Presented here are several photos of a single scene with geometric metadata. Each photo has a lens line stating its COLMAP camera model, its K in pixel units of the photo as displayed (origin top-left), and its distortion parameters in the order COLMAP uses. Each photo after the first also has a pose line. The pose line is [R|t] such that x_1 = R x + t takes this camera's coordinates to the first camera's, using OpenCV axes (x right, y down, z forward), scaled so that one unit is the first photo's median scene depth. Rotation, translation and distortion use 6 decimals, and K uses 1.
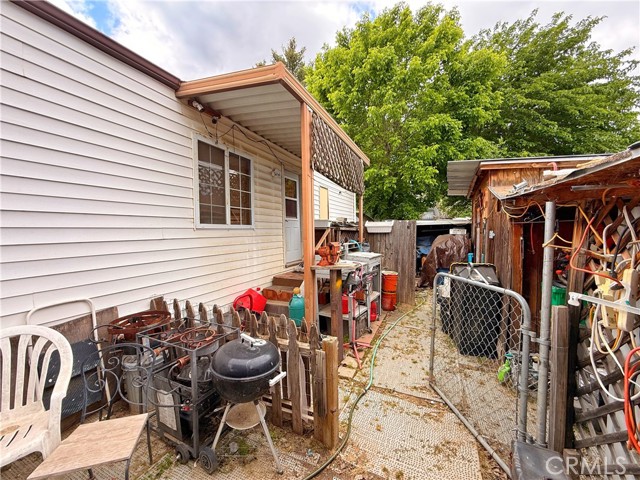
lens RADIAL K [[254.9, 0, 320.9], [0, 254.9, 243.8], [0, 0, 1]] dist [-0.003954, -0.000530]
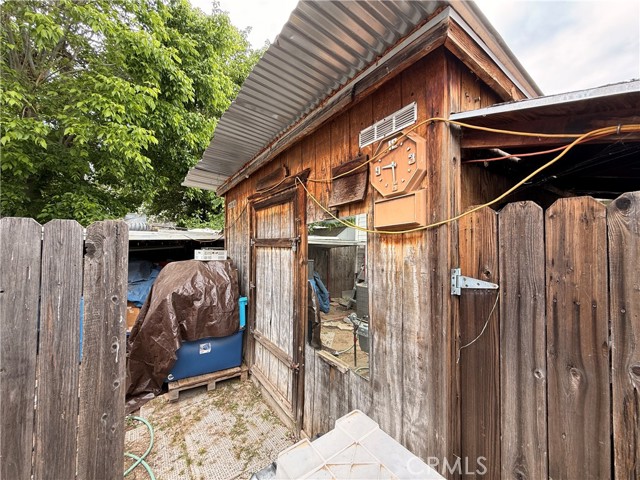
lens RADIAL K [[254.9, 0, 321.9], [0, 254.9, 242.4], [0, 0, 1]] dist [-0.003954, -0.000530]
pose [[0.475328, 0.015600, 0.879671, 0.190912], [0.045477, 0.998071, -0.042273, -0.039749], [-0.878633, 0.060098, 0.473701, 0.550159]]
